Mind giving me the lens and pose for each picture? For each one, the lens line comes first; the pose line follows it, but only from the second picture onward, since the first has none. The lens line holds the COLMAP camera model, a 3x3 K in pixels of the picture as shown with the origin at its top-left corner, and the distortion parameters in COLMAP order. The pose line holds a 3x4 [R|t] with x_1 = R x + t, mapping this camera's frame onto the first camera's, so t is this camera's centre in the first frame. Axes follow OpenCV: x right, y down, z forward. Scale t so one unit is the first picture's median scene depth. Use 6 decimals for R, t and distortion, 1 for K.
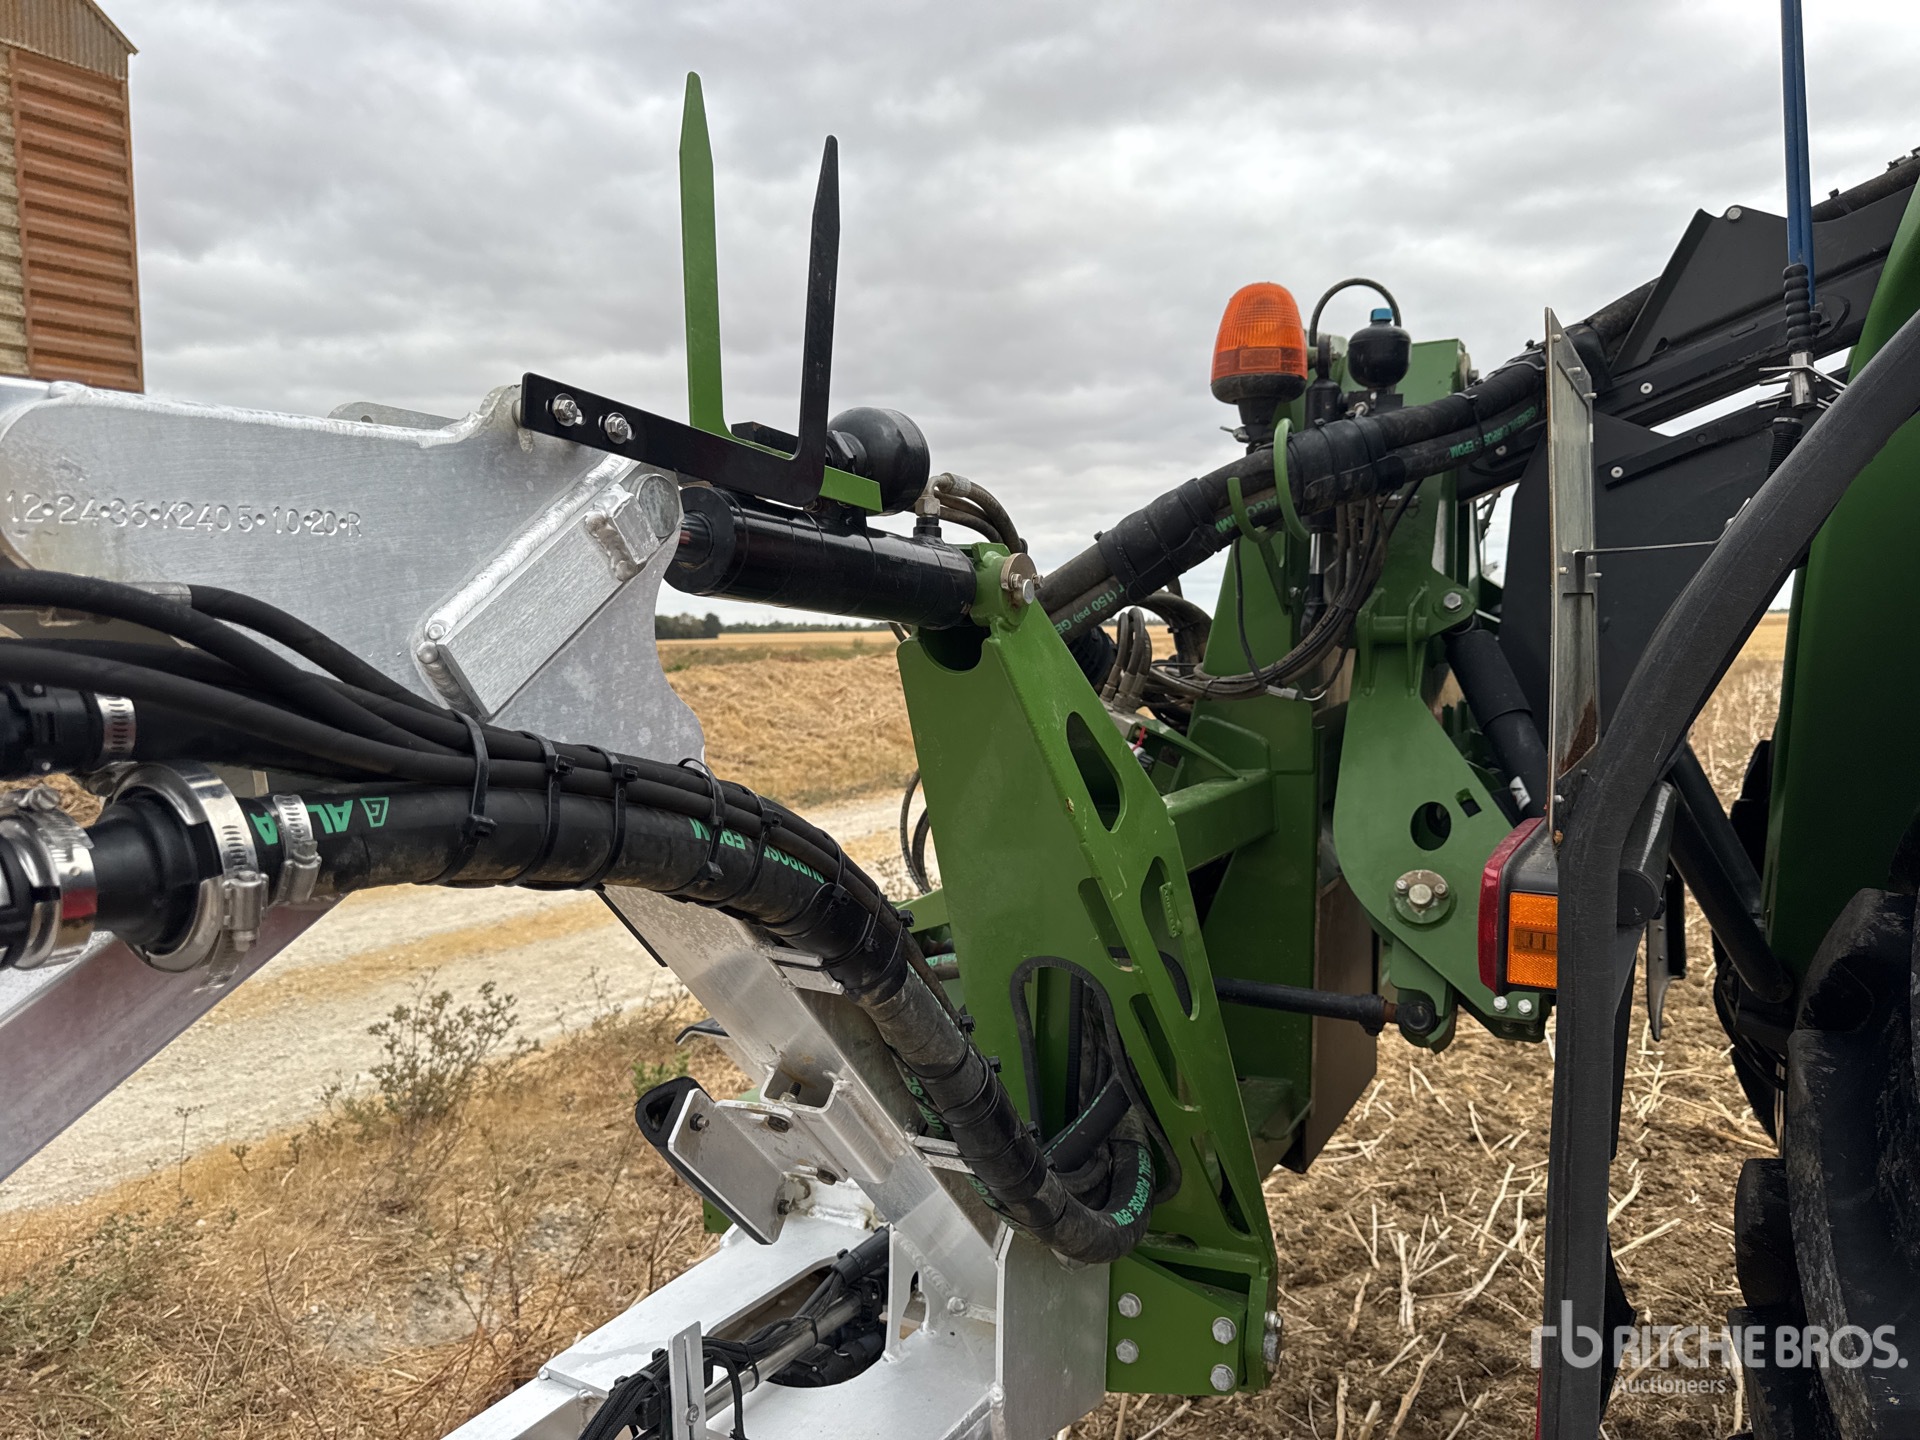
lens RADIAL K [[1307.4, 0, 947.5], [0, 1307.4, 721.9], [0, 0, 1]] dist [0.063054, -0.032440]
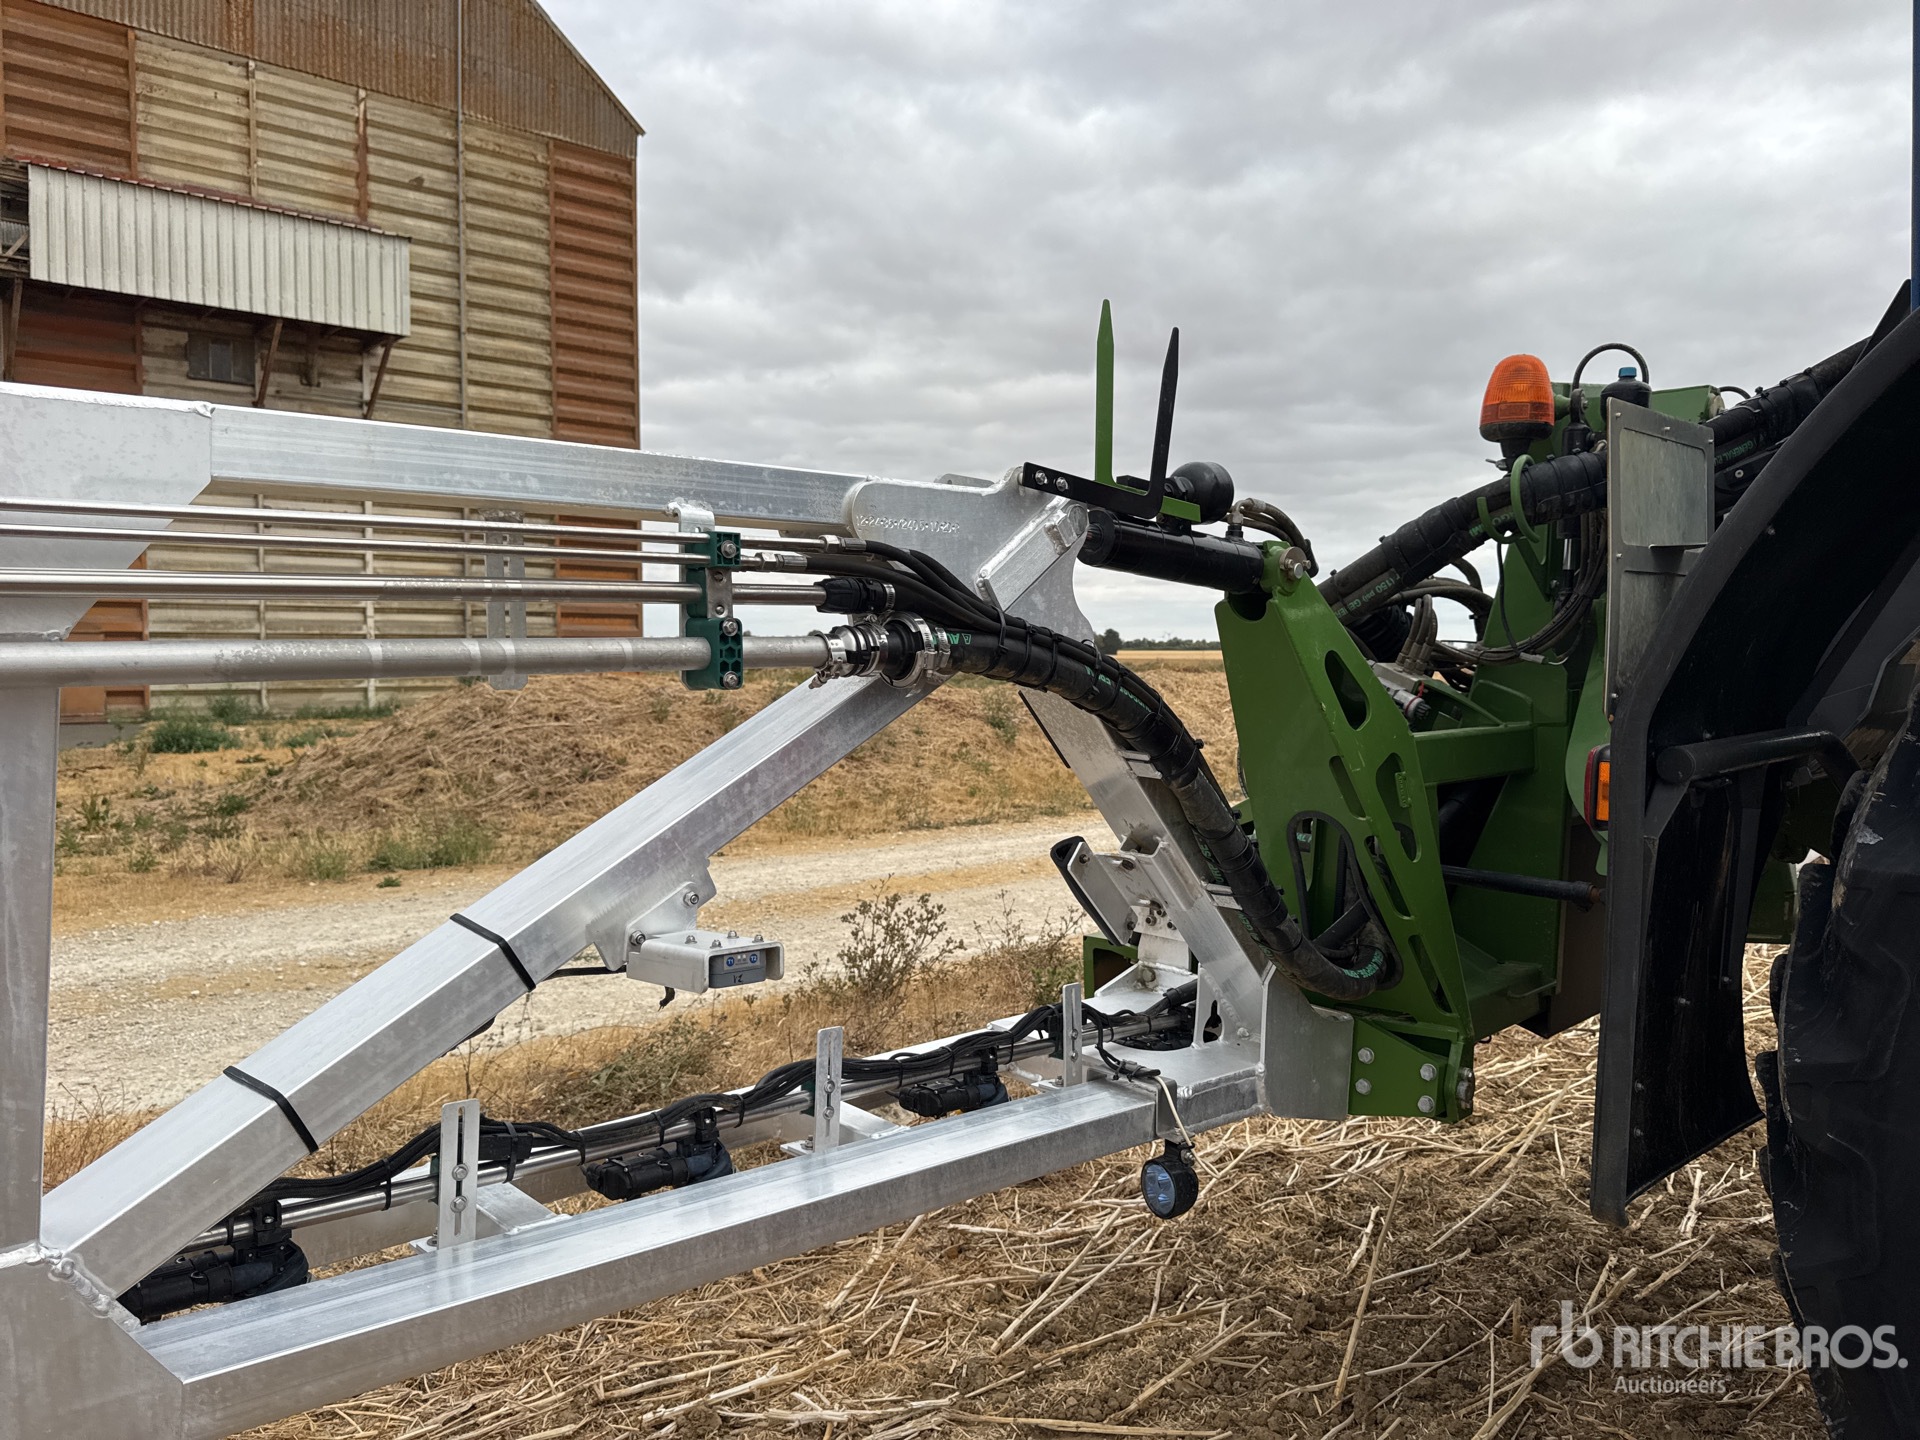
lens RADIAL K [[1364.4, 0, 927.7], [0, 1364.4, 739.2], [0, 0, 1]] dist [0.033820, -0.035888]
pose [[0.949908, 0.046486, -0.309052, 0.115407], [-0.047722, 0.998854, 0.003564, 0.090632], [0.308864, 0.011363, 0.951038, -0.546972]]
